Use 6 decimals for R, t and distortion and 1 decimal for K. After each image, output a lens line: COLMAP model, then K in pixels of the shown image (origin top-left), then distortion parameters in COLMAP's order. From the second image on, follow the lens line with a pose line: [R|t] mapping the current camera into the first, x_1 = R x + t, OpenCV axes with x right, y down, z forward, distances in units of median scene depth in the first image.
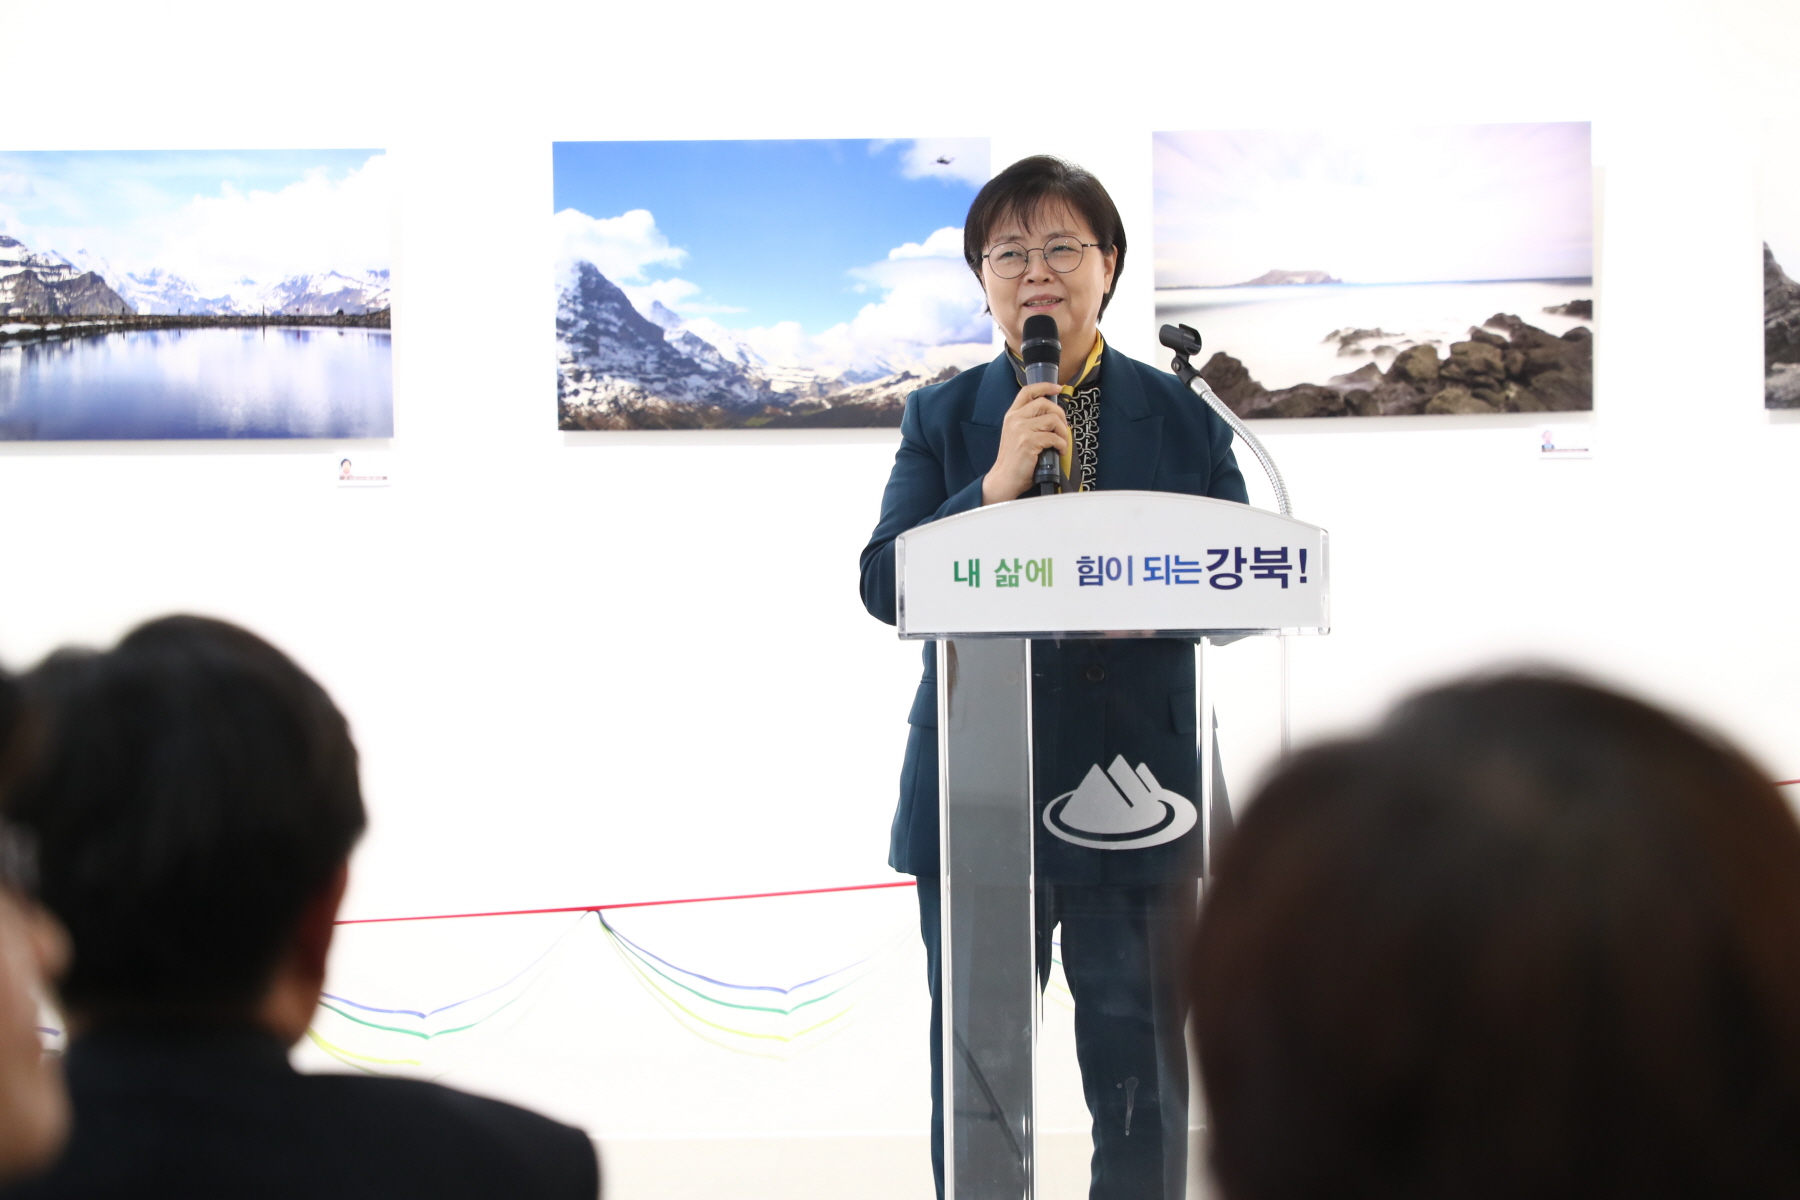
lens RADIAL K [[5193.9, 0, 899.5], [0, 5193.9, 598.6], [0, 0, 1]] dist [0.028998, 0.000000]
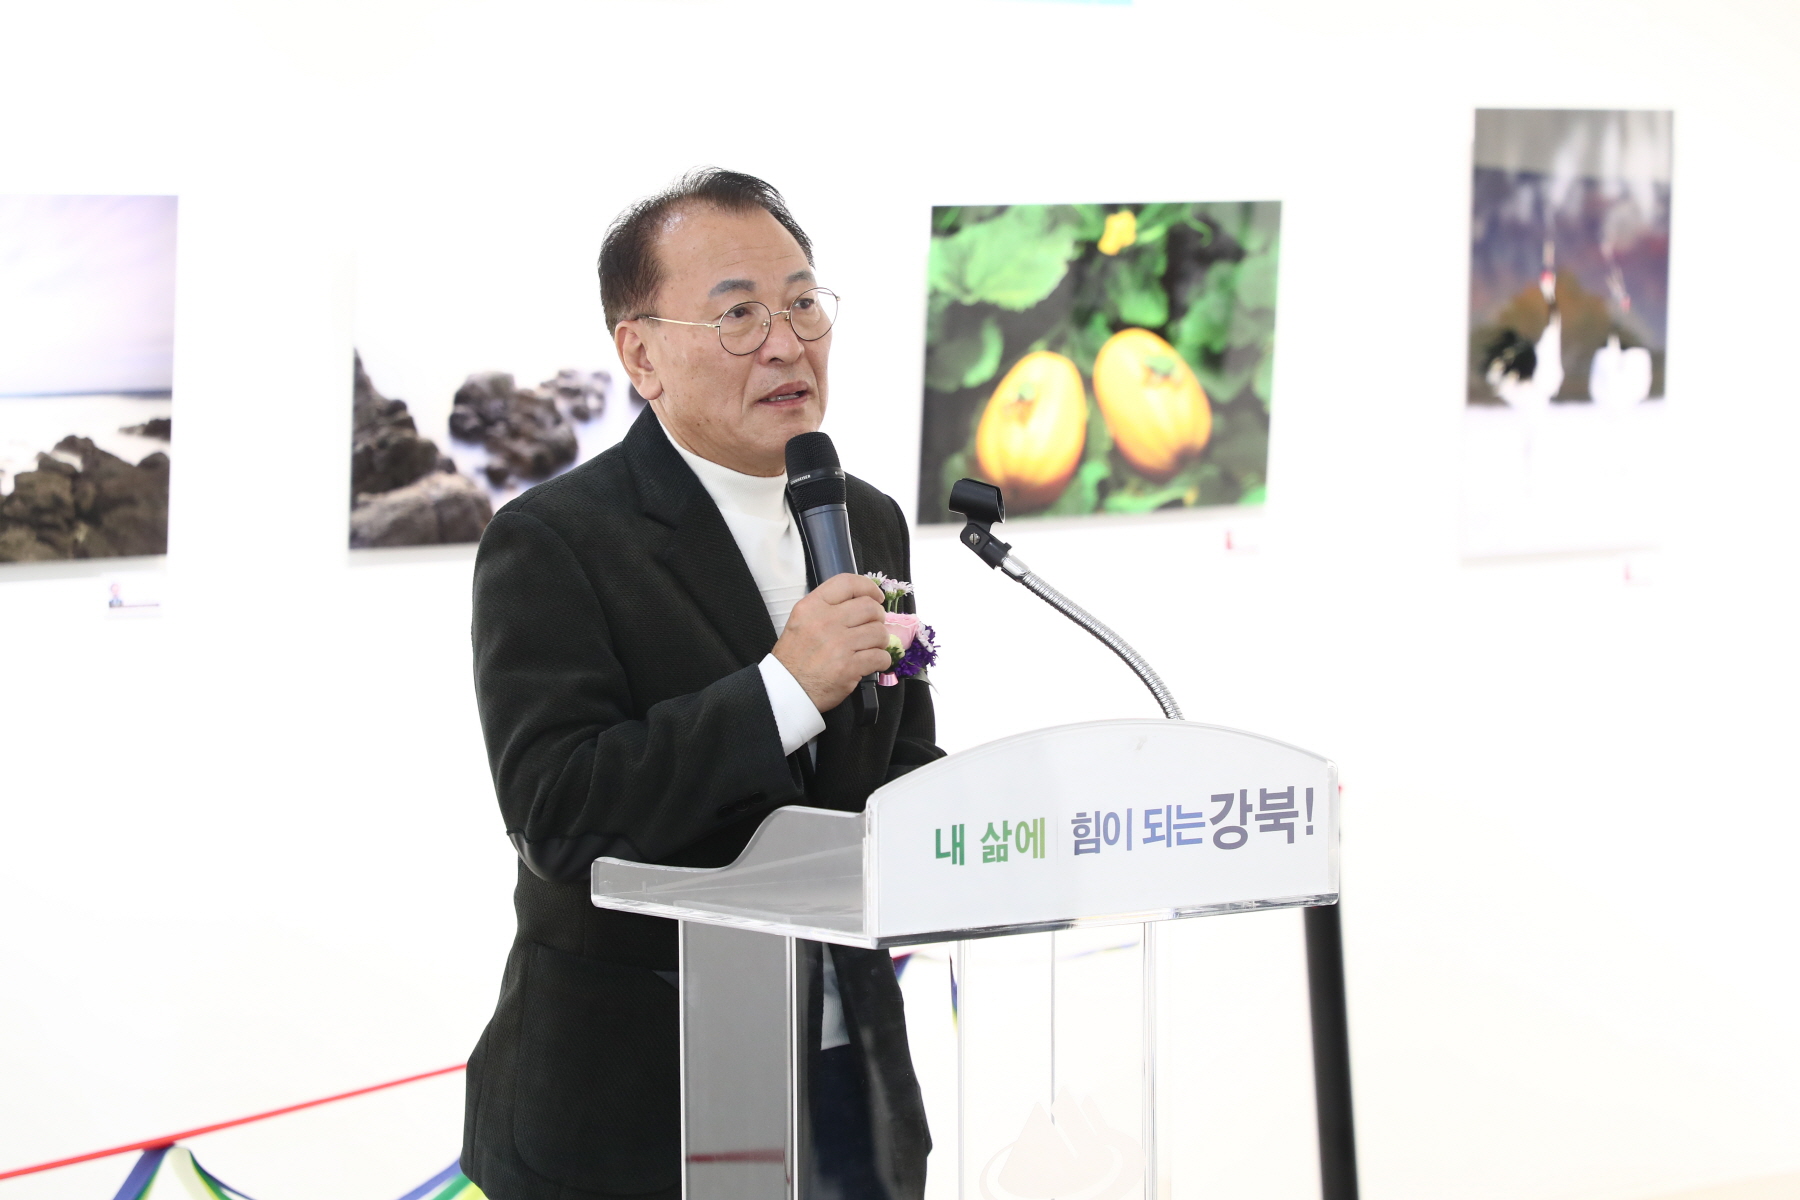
lens RADIAL K [[5193.9, 0, 827.8], [0, 5193.9, 491.8], [0, 0, 1]] dist [0.028998, 0.000000]
pose [[0.780476, -0.010741, 0.625093, -0.431907], [0.032138, 0.999220, -0.022958, -0.036607], [-0.624359, 0.038007, 0.780213, 0.468411]]
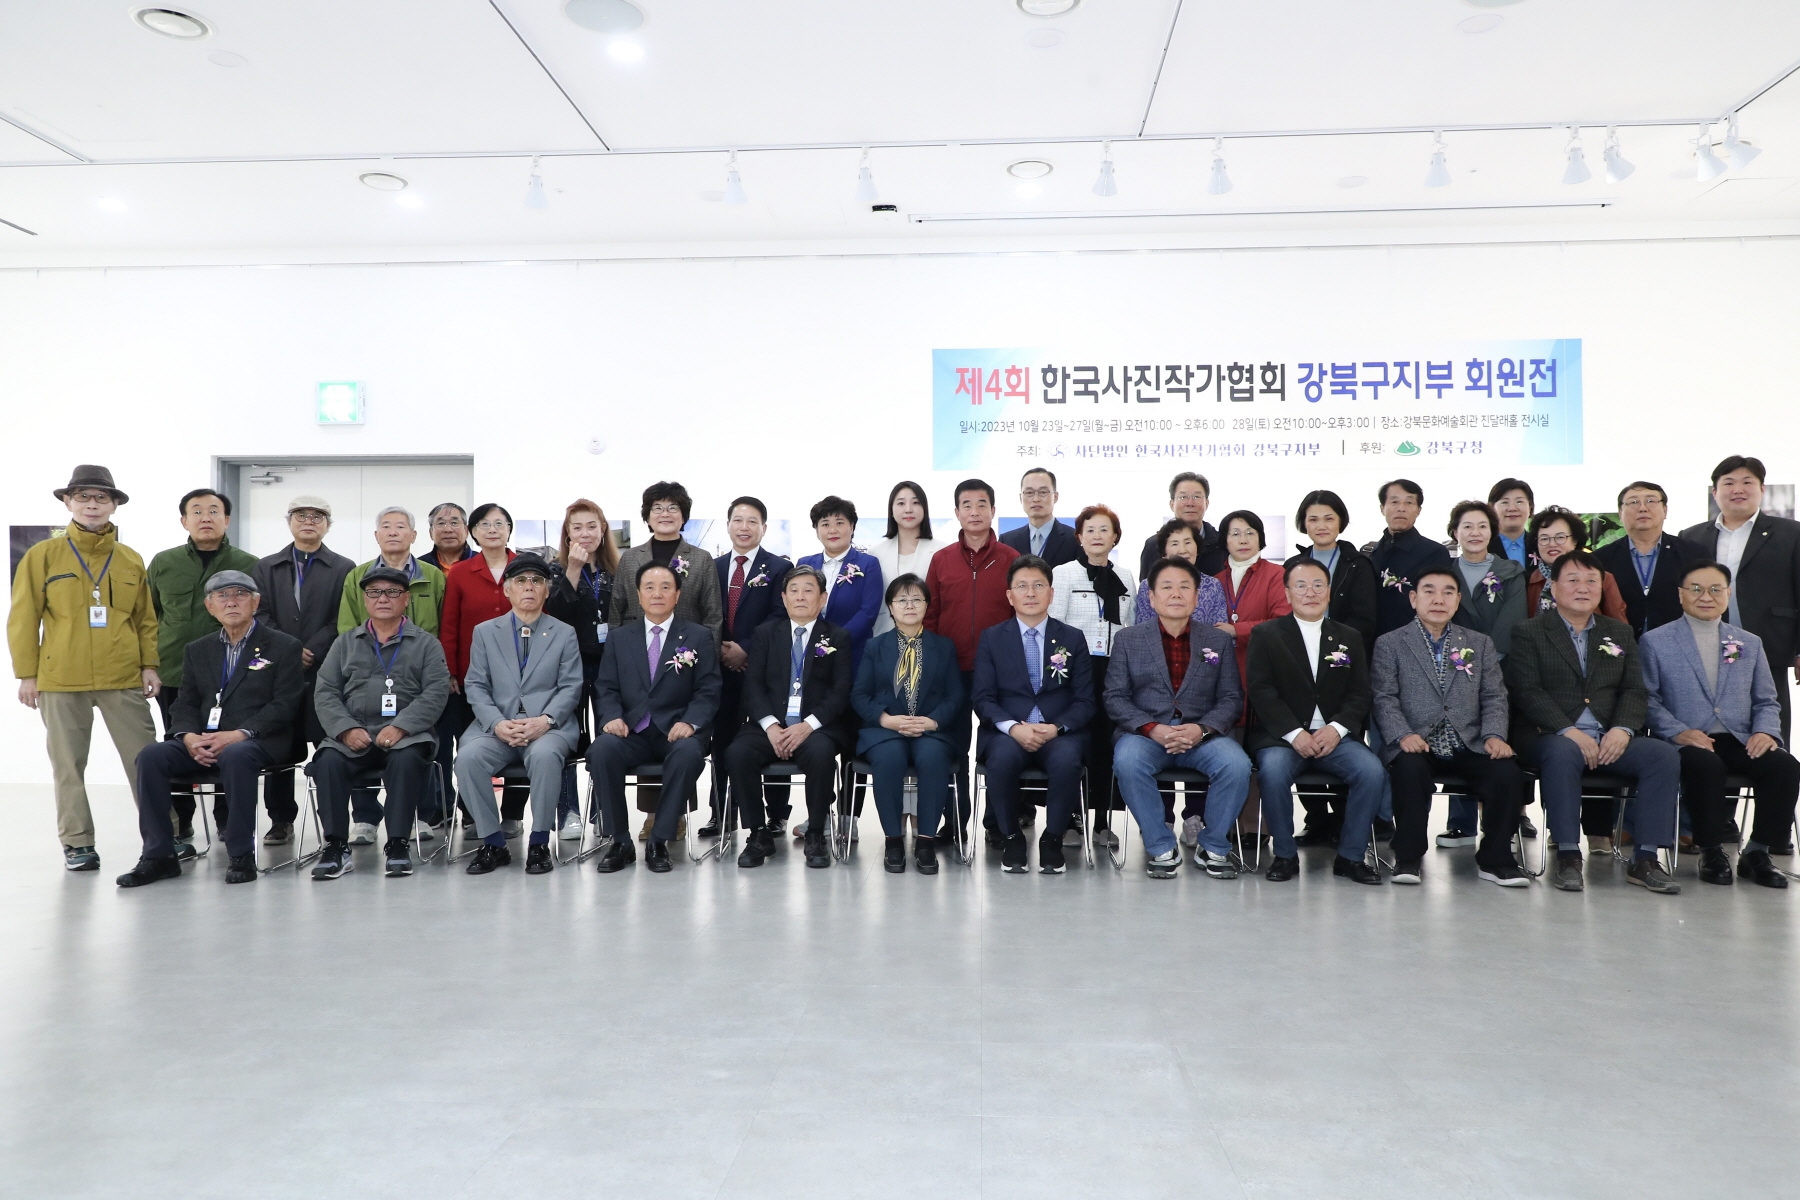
lens RADIAL K [[1224.4, 0, 891.2], [0, 1224.4, 648.0], [0, 0, 1]] dist [0.013434, -0.003071]
pose [[0.998103, 0.020158, -0.058174, -0.134664], [-0.022829, 0.998699, -0.045607, 0.069864], [0.057179, 0.046849, 0.997264, 0.192770]]
